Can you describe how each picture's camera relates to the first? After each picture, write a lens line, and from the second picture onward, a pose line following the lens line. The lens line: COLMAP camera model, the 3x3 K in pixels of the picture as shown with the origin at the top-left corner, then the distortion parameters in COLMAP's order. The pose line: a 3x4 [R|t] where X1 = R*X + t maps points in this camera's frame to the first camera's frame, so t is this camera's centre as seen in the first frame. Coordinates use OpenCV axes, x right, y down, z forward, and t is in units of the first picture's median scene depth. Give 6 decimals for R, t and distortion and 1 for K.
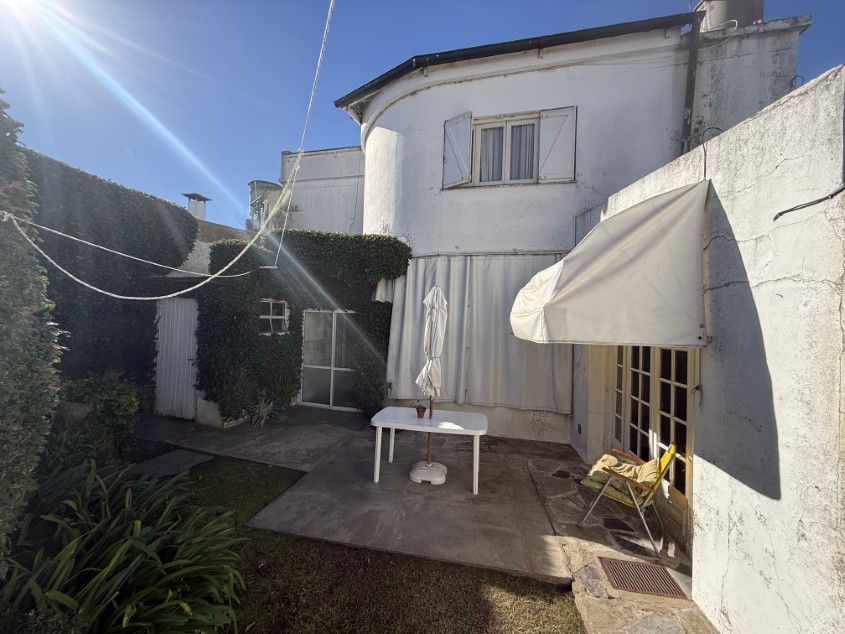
lens RADIAL K [[336.9, 0, 421.5], [0, 336.9, 318.1], [0, 0, 1]] dist [-0.000016, -0.000042]
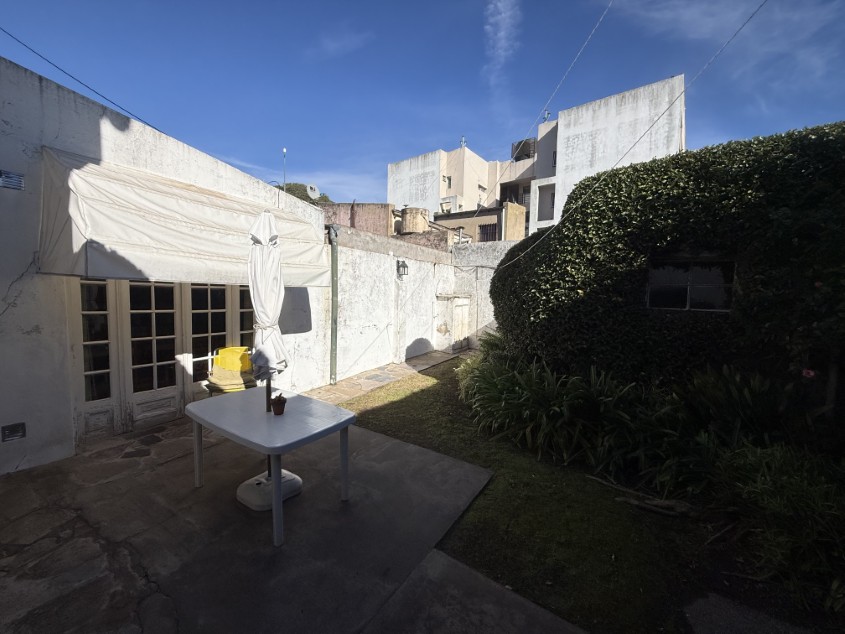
lens RADIAL K [[336.9, 0, 421.5], [0, 336.9, 318.1], [0, 0, 1]] dist [-0.000016, -0.000042]
pose [[-0.919112, -0.085060, 0.384706, -0.349423], [-0.059575, 0.995195, 0.077709, 0.030045], [-0.389467, 0.048505, -0.919762, 1.050851]]
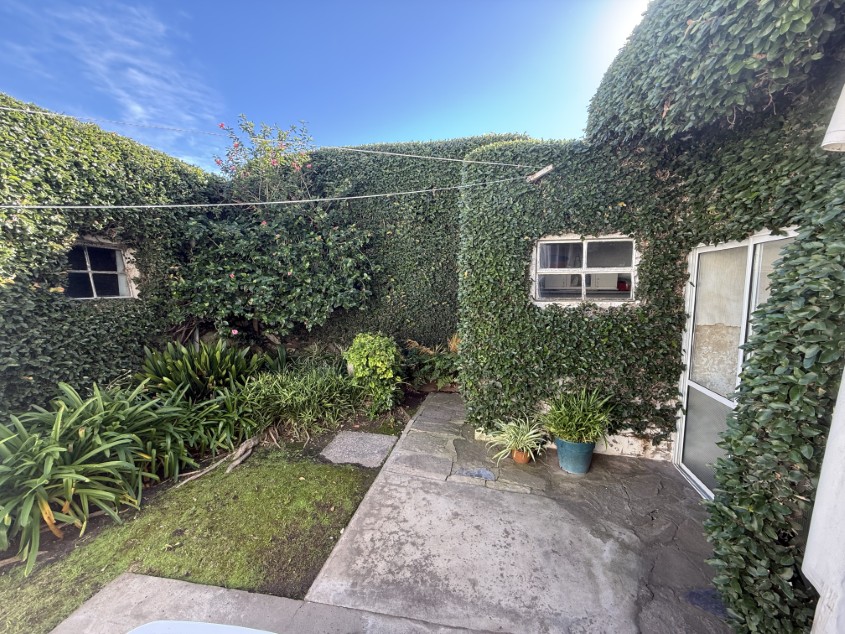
lens RADIAL K [[336.9, 0, 421.5], [0, 336.9, 318.1], [0, 0, 1]] dist [-0.000016, -0.000042]
pose [[0.039048, 0.063171, -0.997239, 0.068518], [0.010422, 0.997920, 0.063622, 0.037000], [0.999183, -0.012878, 0.038308, 0.805394]]
